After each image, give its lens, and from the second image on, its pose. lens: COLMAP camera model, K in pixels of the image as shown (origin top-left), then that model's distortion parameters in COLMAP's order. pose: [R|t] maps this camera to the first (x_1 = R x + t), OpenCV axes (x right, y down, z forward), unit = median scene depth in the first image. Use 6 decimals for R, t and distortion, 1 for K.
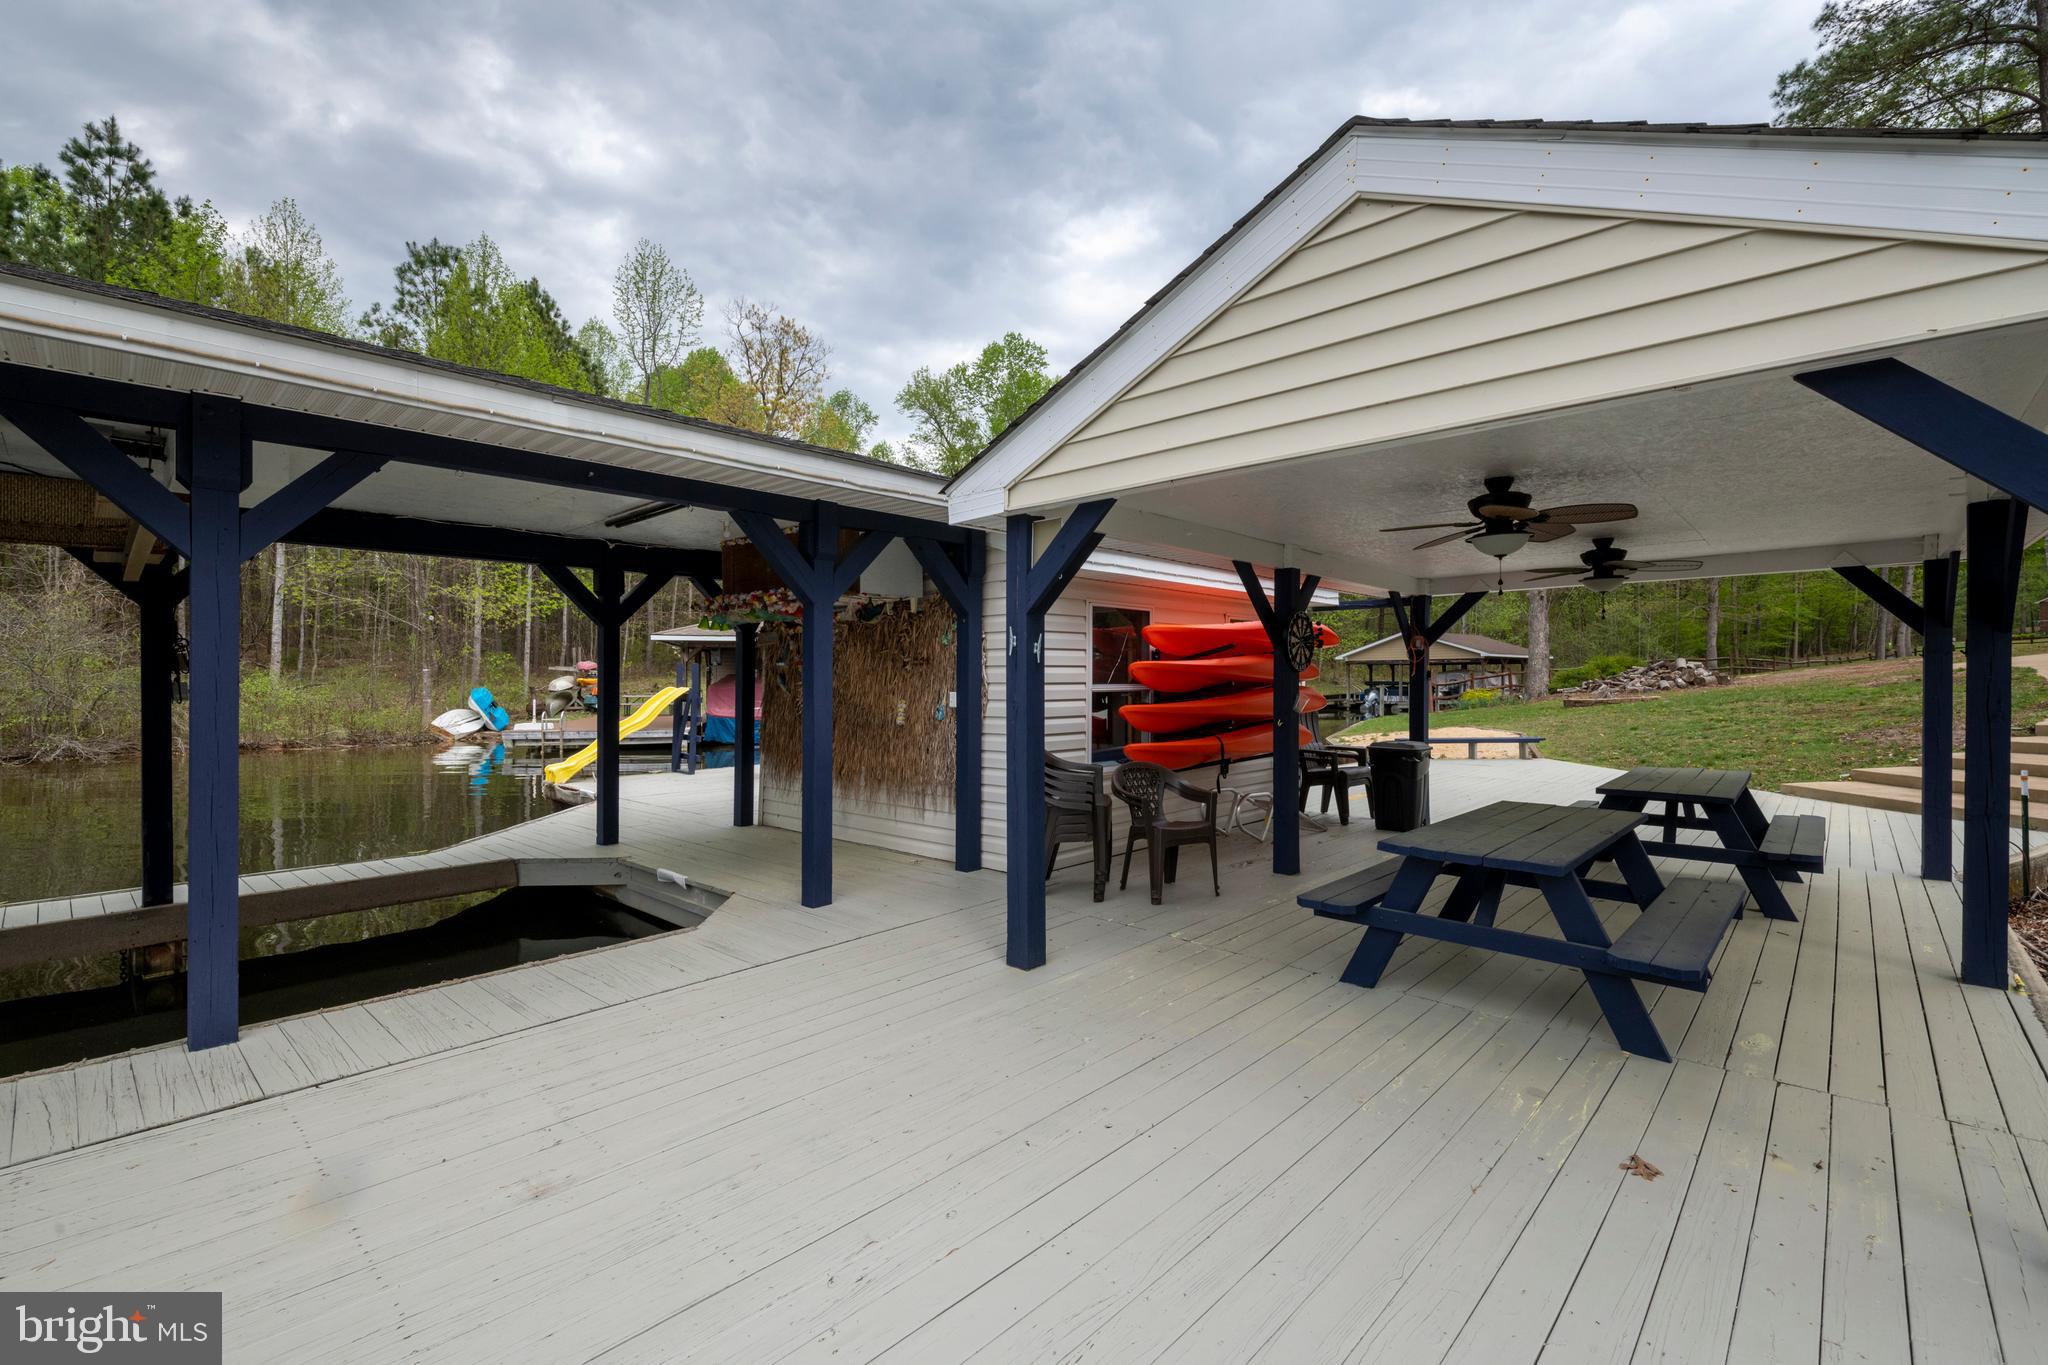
lens RADIAL K [[886.3, 0, 1009.6], [0, 886.3, 677.4], [0, 0, 1]] dist [-0.003998, -0.003060]
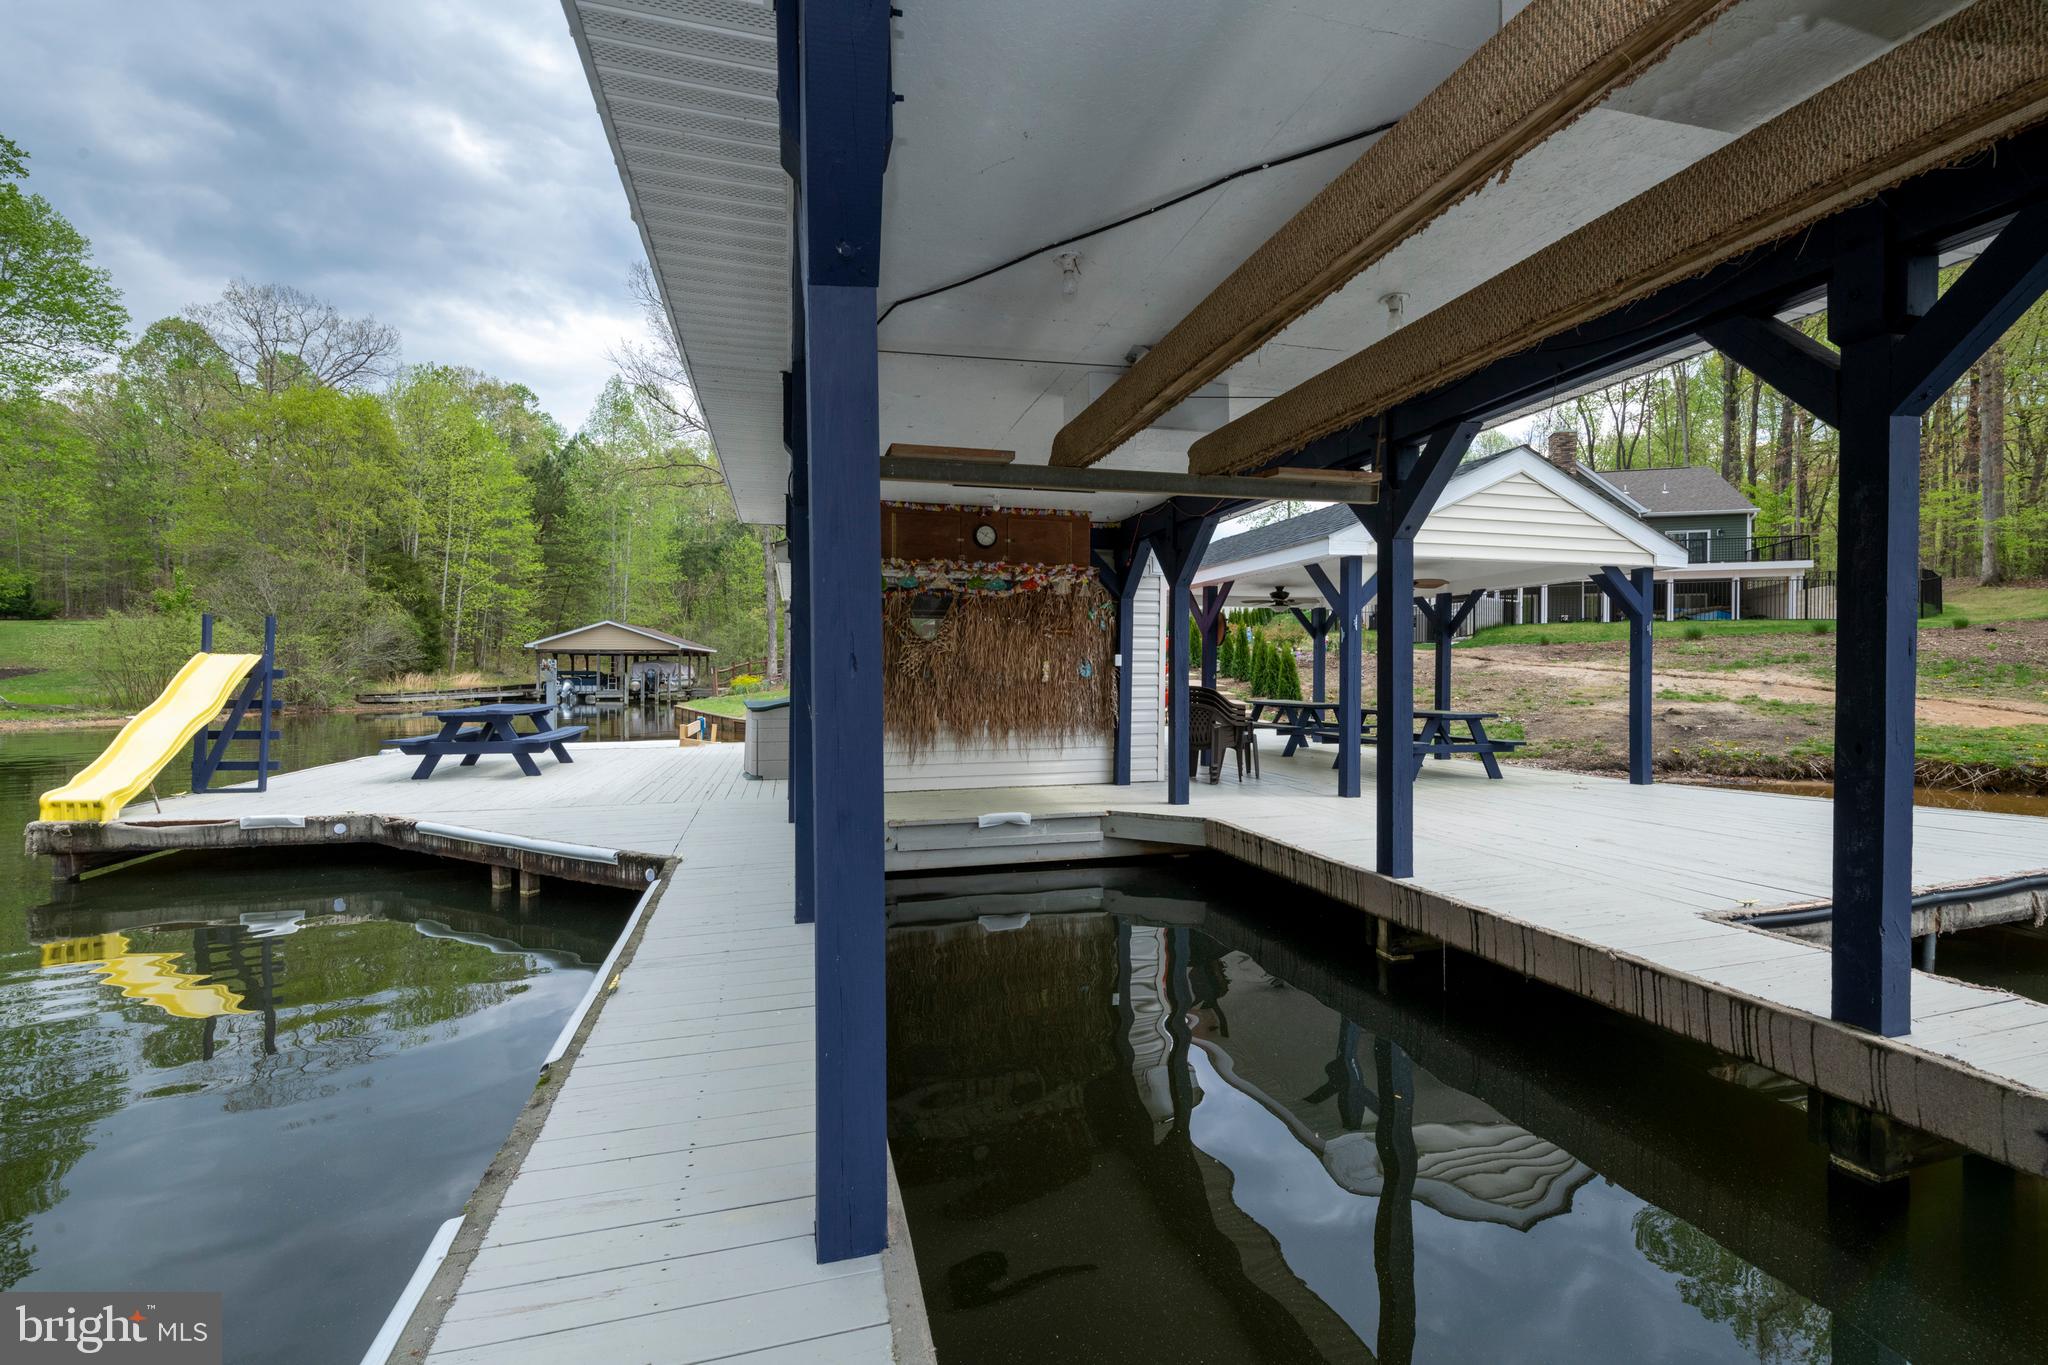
lens RADIAL K [[886.3, 0, 1033.1], [0, 886.3, 678.5], [0, 0, 1]] dist [-0.003998, -0.003060]
pose [[0.505967, 0.002339, 0.862550, -1.110927], [-0.008090, 0.999965, 0.002034, 0.044188], [-0.862515, -0.008007, 0.505968, 0.365948]]
